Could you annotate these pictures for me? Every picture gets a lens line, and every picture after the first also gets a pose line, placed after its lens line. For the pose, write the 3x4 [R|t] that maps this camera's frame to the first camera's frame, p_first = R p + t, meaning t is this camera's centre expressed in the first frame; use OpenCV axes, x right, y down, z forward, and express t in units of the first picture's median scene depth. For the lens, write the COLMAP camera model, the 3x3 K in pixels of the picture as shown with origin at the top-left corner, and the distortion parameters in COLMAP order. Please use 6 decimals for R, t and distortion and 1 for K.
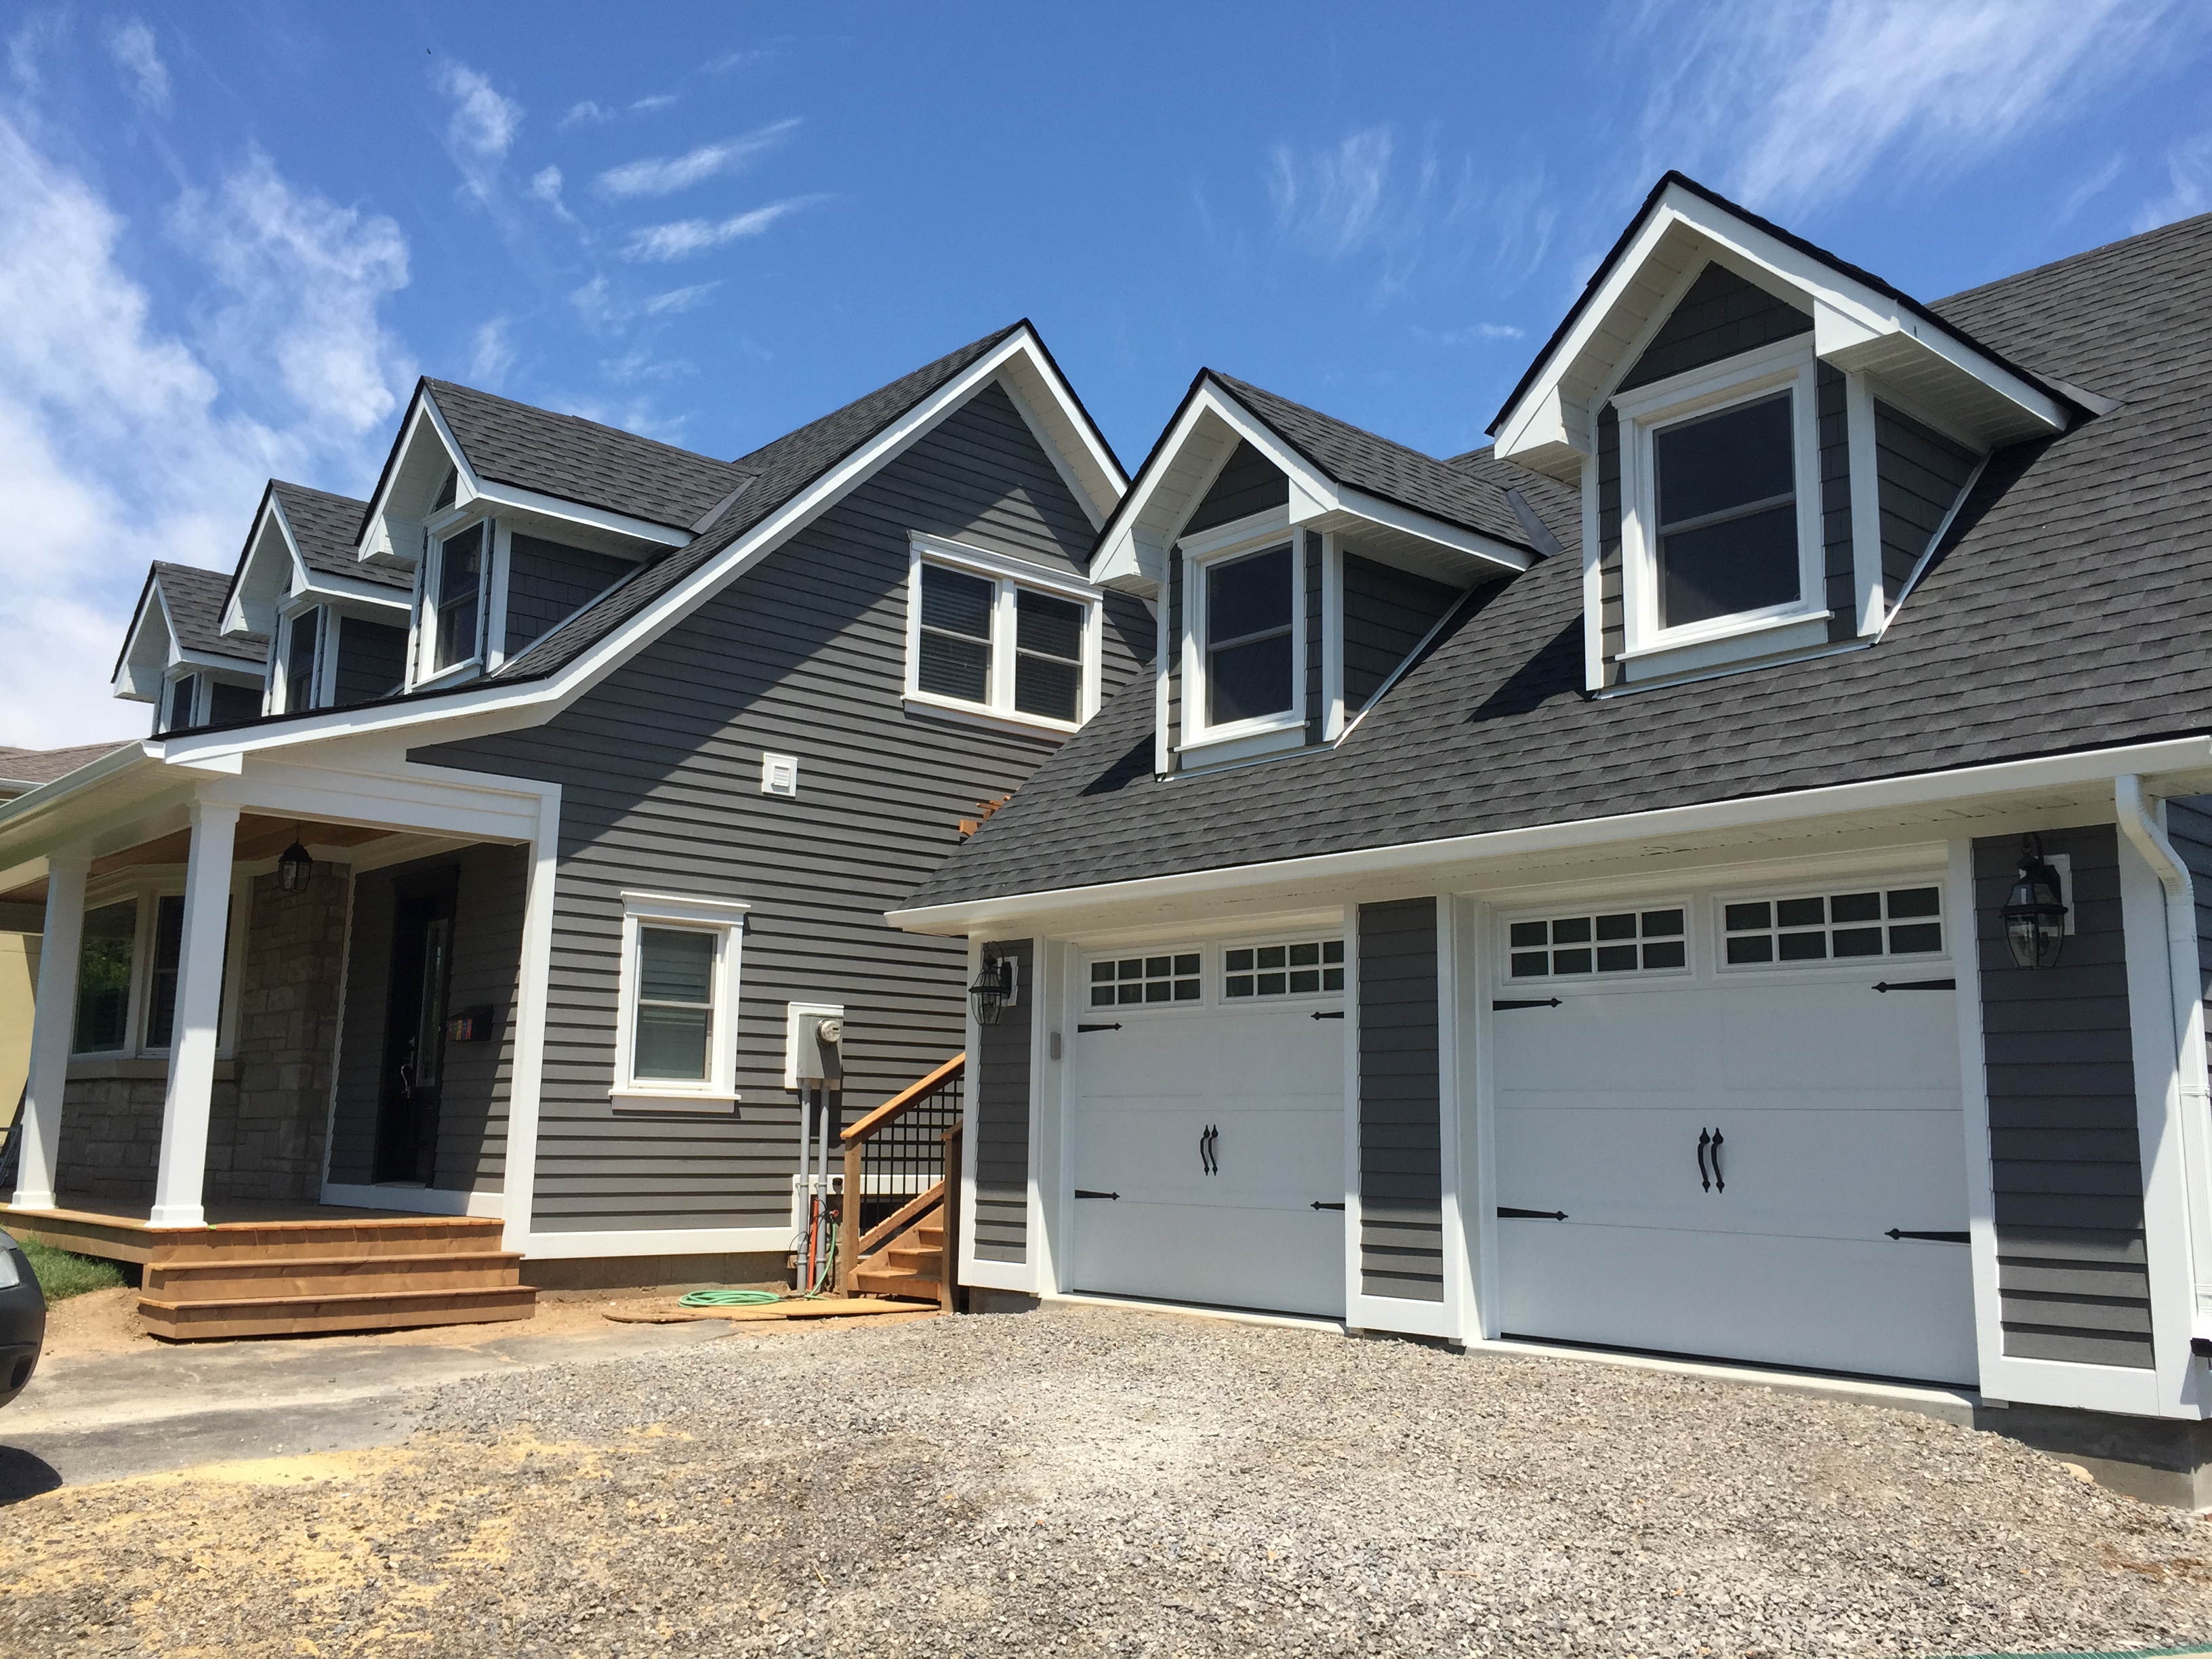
lens RADIAL K [[1875.1, 0, 1119.5], [0, 1875.1, 827.9], [0, 0, 1]] dist [0.079038, -0.110612]
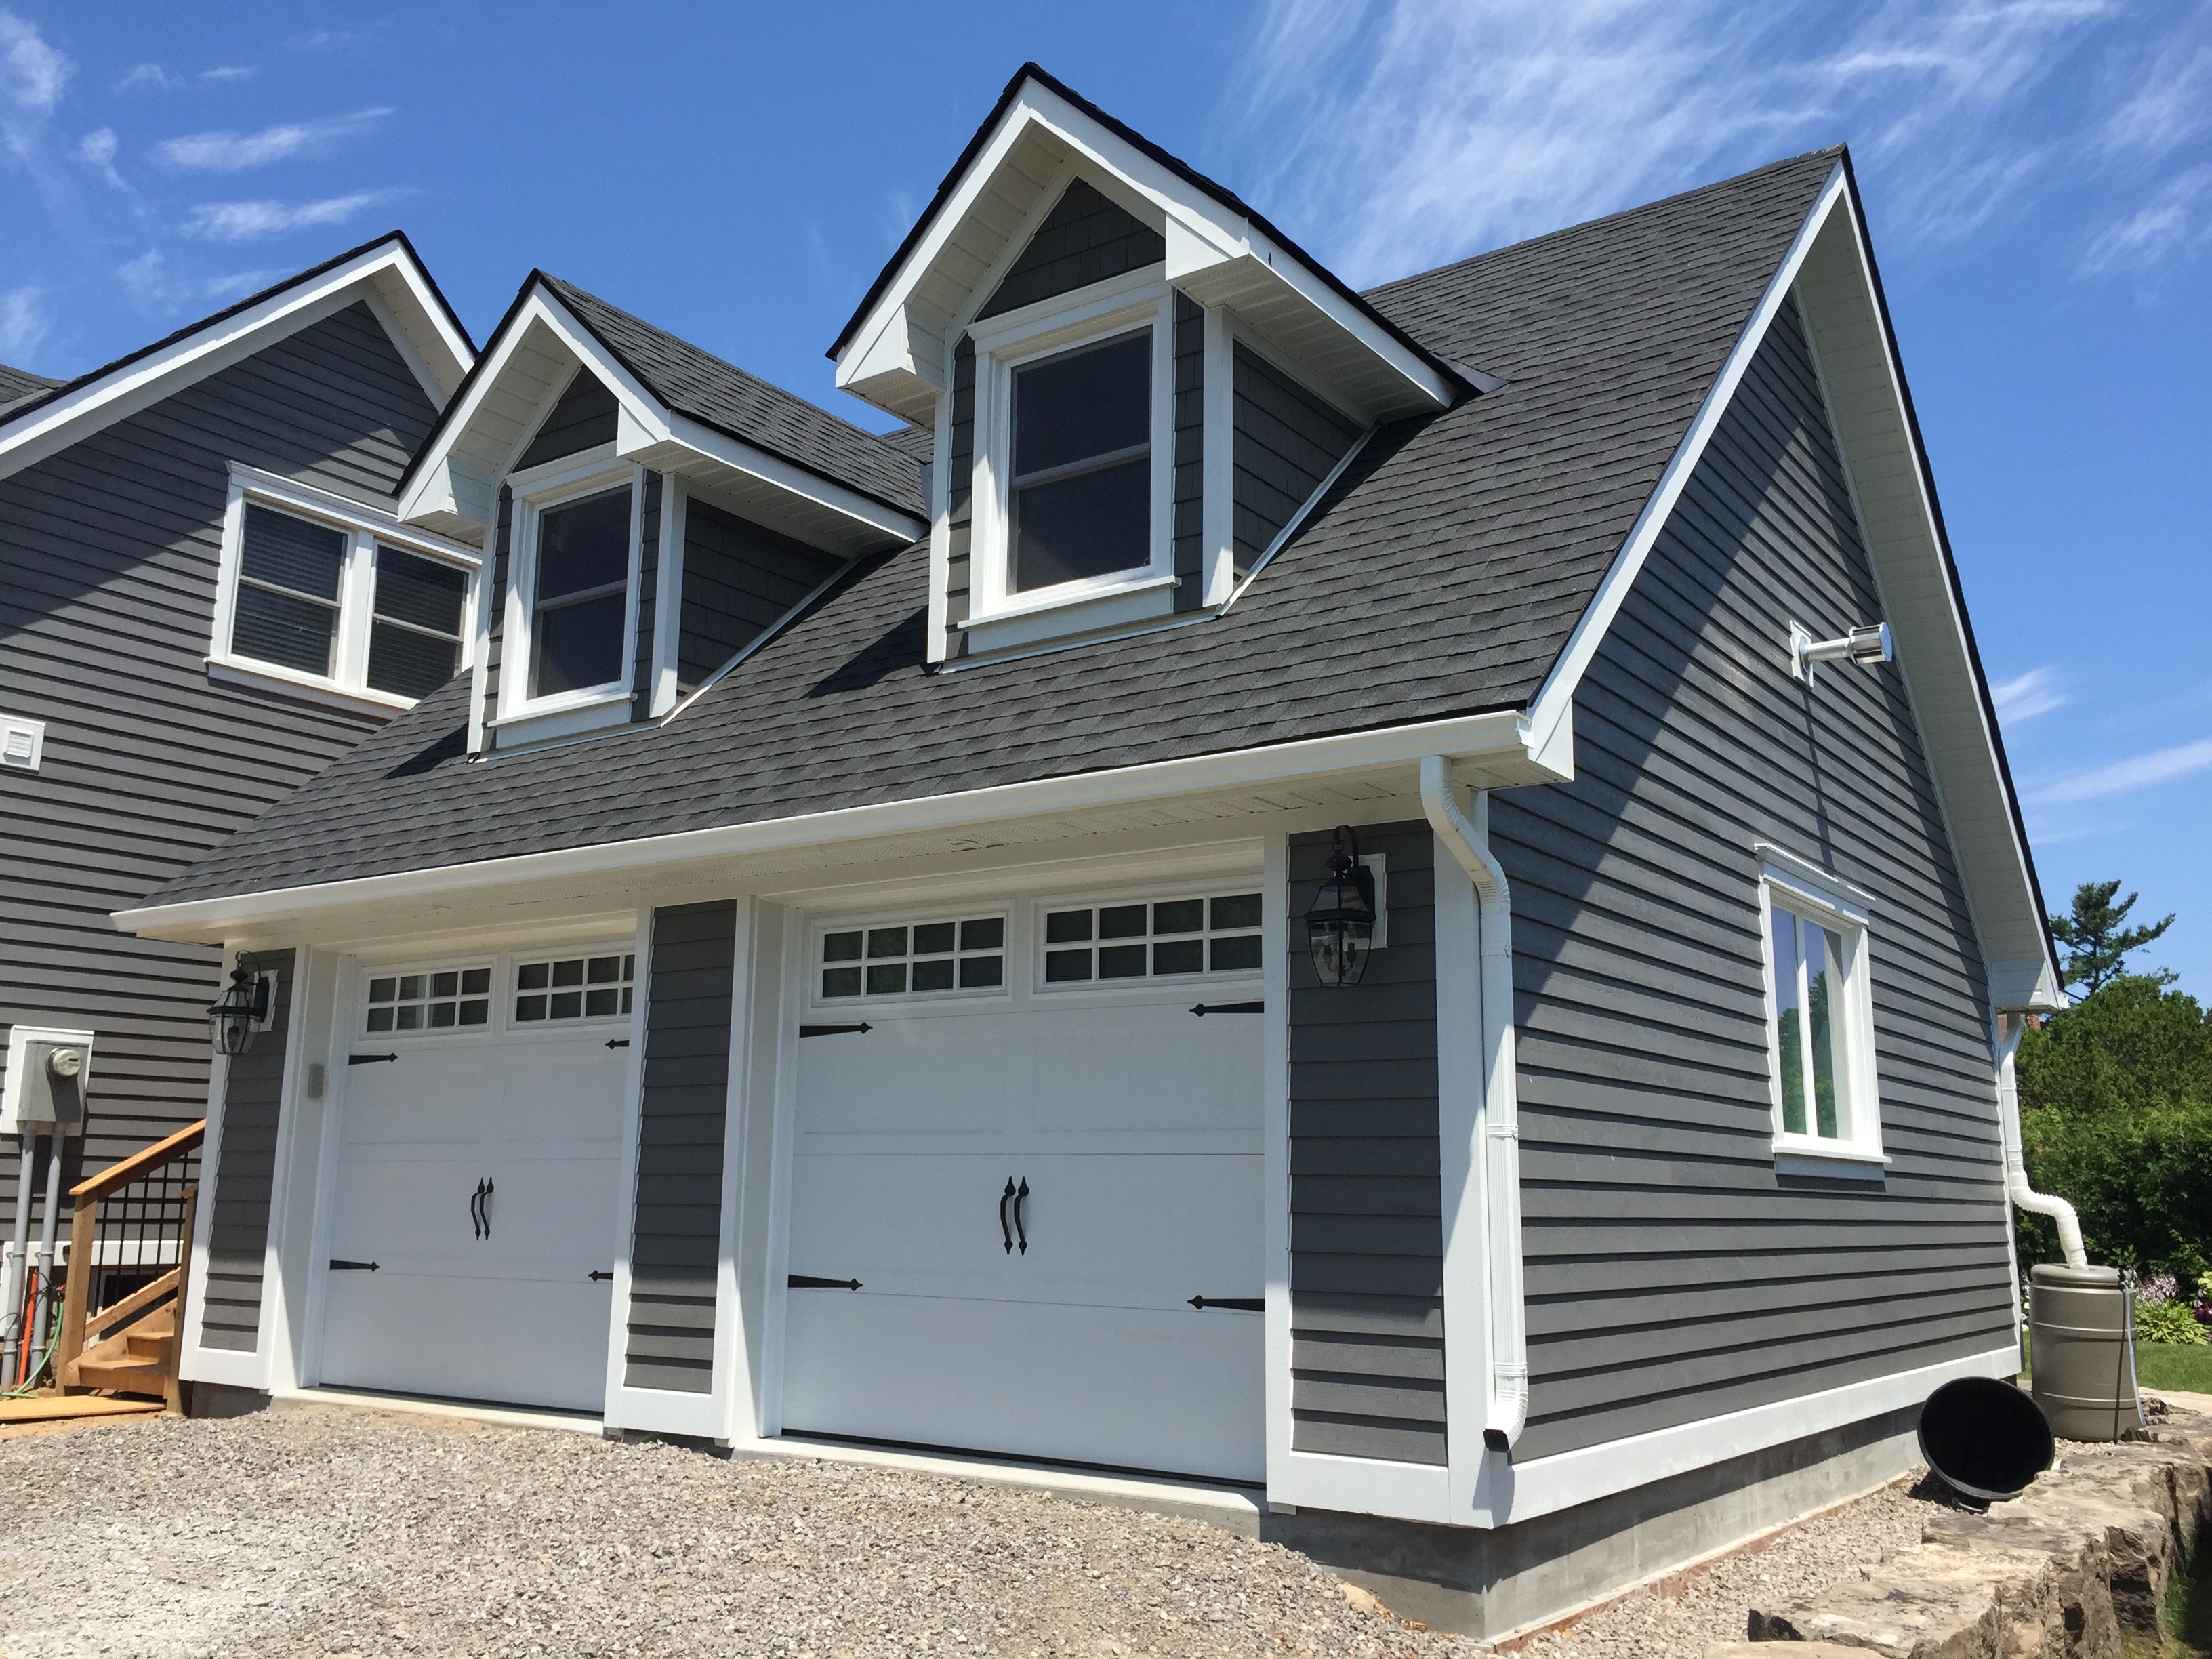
lens RADIAL K [[1875.1, 0, 1119.5], [0, 1875.1, 827.9], [0, 0, 1]] dist [0.079038, -0.110612]
pose [[0.976250, 0.038951, 0.213115, 0.155043], [-0.033405, 0.999005, -0.029565, 0.024062], [-0.214055, 0.021744, 0.976580, 0.152311]]
